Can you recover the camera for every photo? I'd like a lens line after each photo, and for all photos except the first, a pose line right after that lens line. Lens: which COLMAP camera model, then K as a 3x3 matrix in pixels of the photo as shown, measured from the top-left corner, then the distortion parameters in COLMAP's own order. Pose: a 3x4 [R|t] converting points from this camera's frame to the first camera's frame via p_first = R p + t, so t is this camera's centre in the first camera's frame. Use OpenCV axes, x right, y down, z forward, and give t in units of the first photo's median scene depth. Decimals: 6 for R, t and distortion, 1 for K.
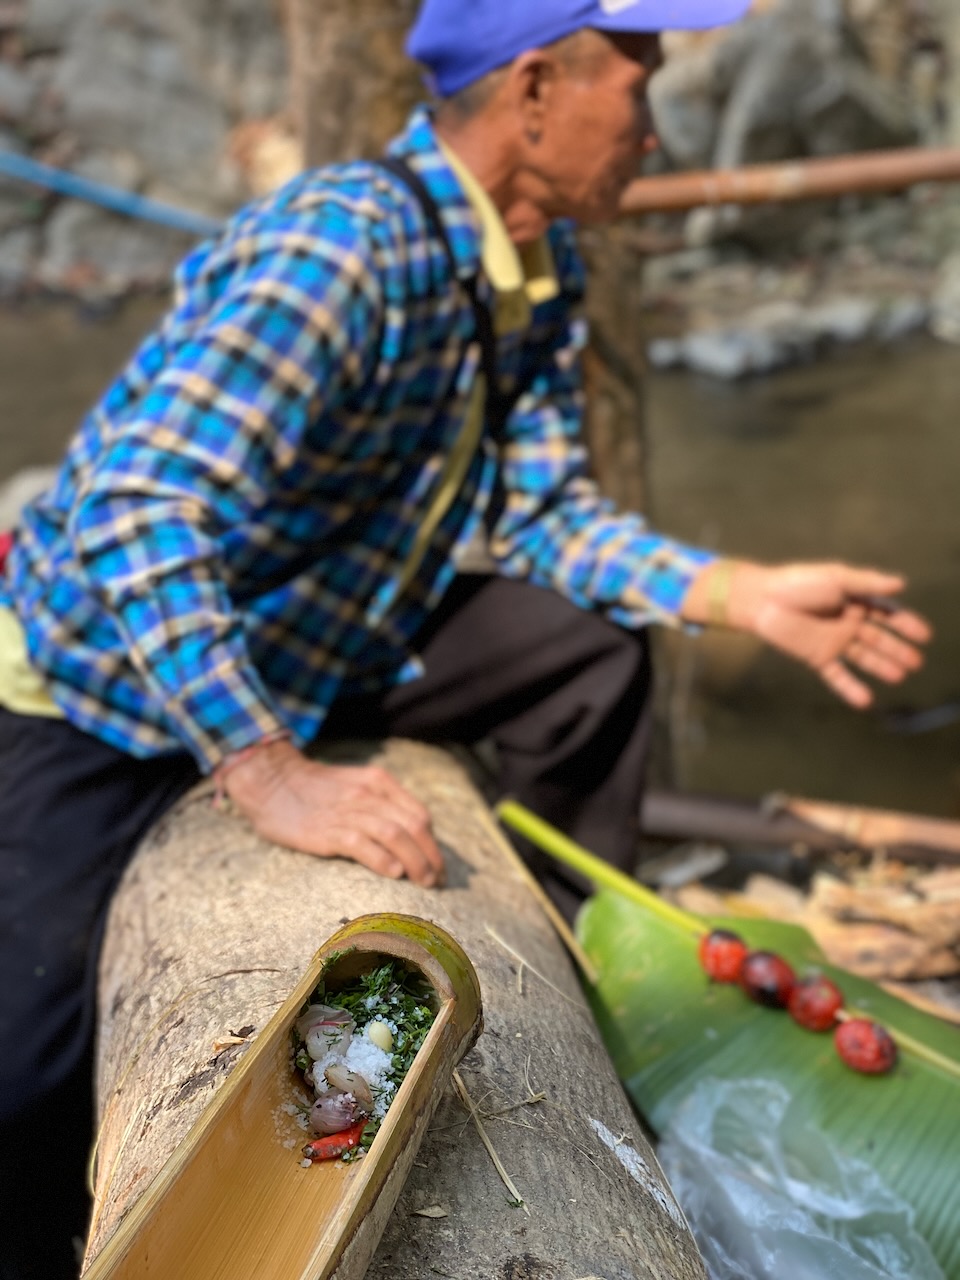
lens RADIAL K [[1906.4, 0, 477.1], [0, 1906.4, 640.3], [0, 0, 1]] dist [0.105704, 0.000000]
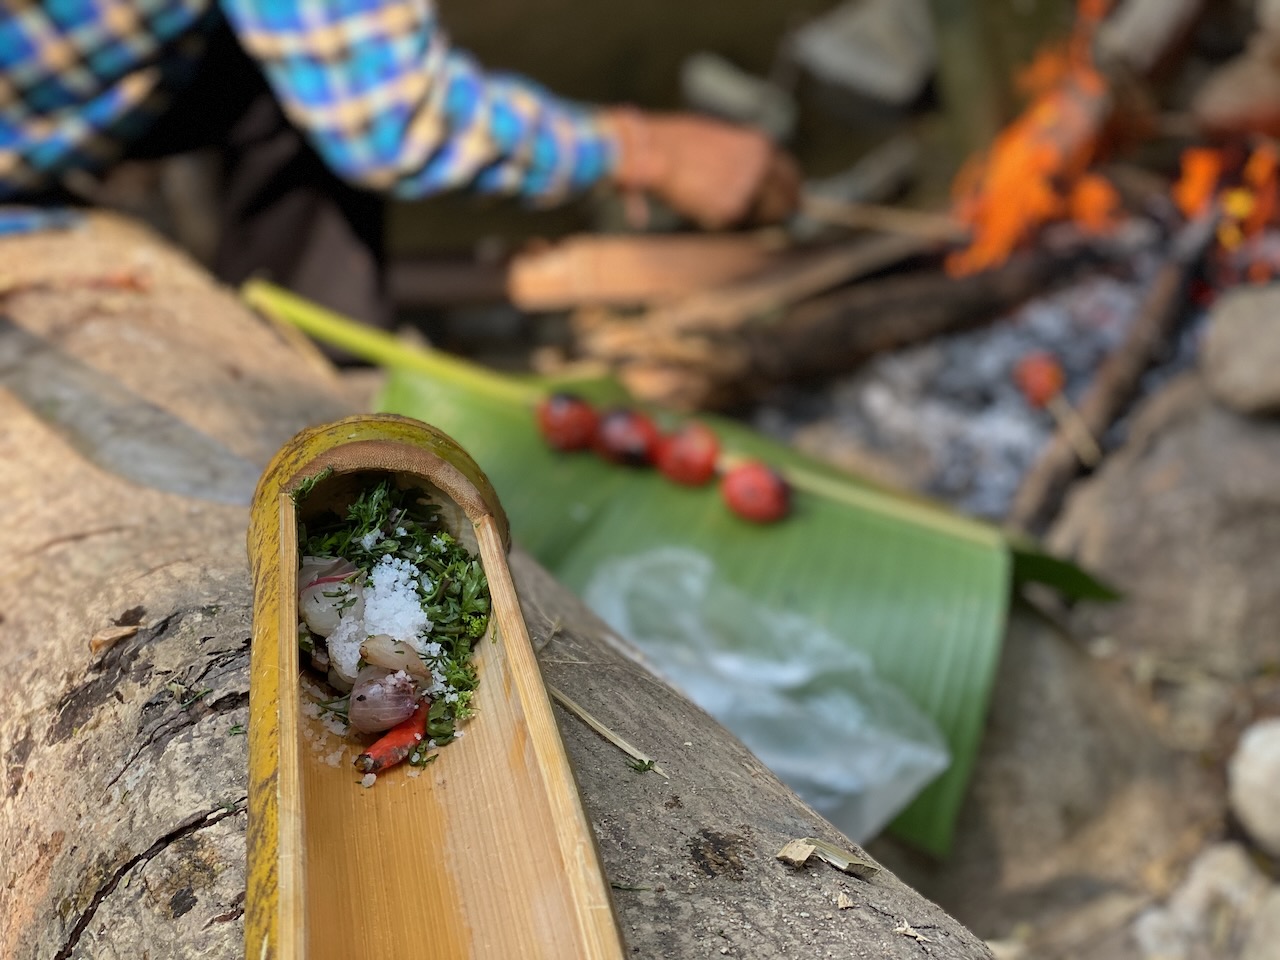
lens RADIAL K [[1906.4, 0, 642.9], [0, 1906.4, 478.9], [0, 0, 1]] dist [0.105704, 0.000000]
pose [[0.935205, -0.172730, 0.309122, -0.174373], [0.114439, 0.973545, 0.197773, 0.041281], [-0.335106, -0.149582, 0.930231, 0.324331]]
